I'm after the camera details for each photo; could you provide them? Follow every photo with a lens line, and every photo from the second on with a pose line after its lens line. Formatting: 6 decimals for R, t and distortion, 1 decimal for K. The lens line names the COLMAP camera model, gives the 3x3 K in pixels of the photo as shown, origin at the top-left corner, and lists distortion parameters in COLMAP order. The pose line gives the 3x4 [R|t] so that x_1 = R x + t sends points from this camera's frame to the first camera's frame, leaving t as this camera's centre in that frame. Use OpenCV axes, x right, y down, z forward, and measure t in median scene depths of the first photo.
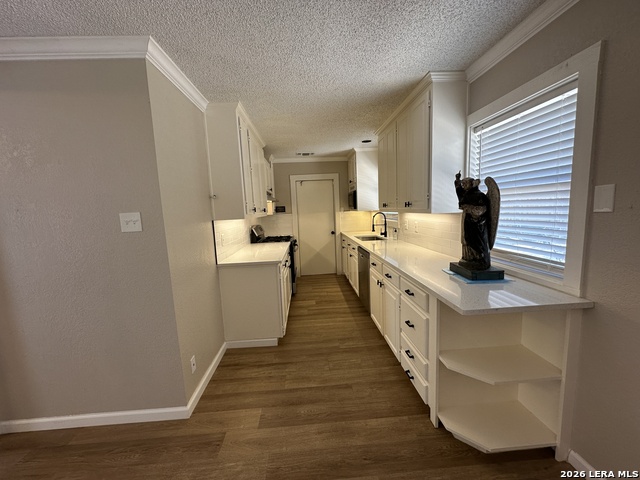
lens RADIAL K [[255.9, 0, 320.0], [0, 255.9, 240.0], [0, 0, 1]] dist [-0.000254, 0.000258]
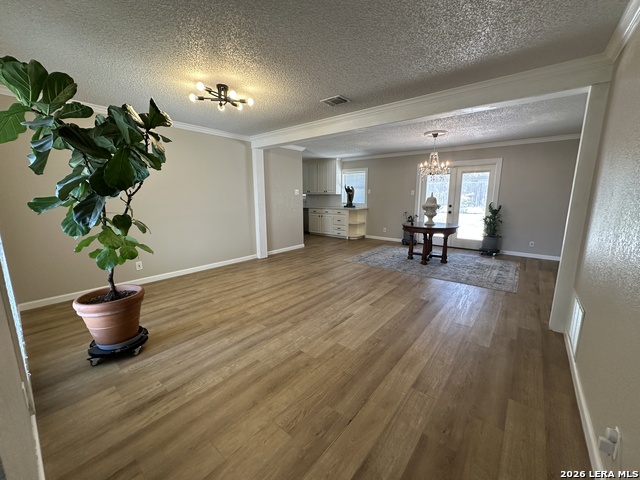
lens RADIAL K [[255.9, 0, 320.0], [0, 255.9, 240.0], [0, 0, 1]] dist [-0.000254, 0.000258]
pose [[0.678685, -0.089074, 0.729008, -1.474110], [0.064550, 0.996011, 0.061603, 0.188272], [-0.731588, 0.005248, 0.681727, -0.810411]]
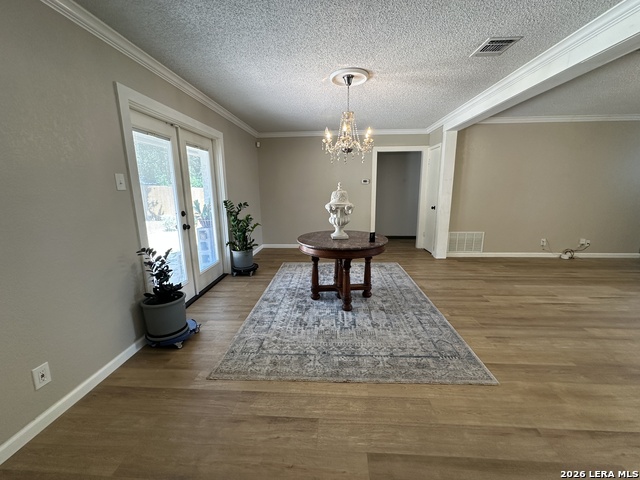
lens RADIAL K [[255.9, 0, 320.0], [0, 255.9, 240.0], [0, 0, 1]] dist [-0.000254, 0.000258]
pose [[-0.992012, 0.028892, 0.122787, -0.103763], [0.066499, 0.946949, 0.314427, -0.023069], [-0.107189, 0.320081, -0.941307, 0.458630]]
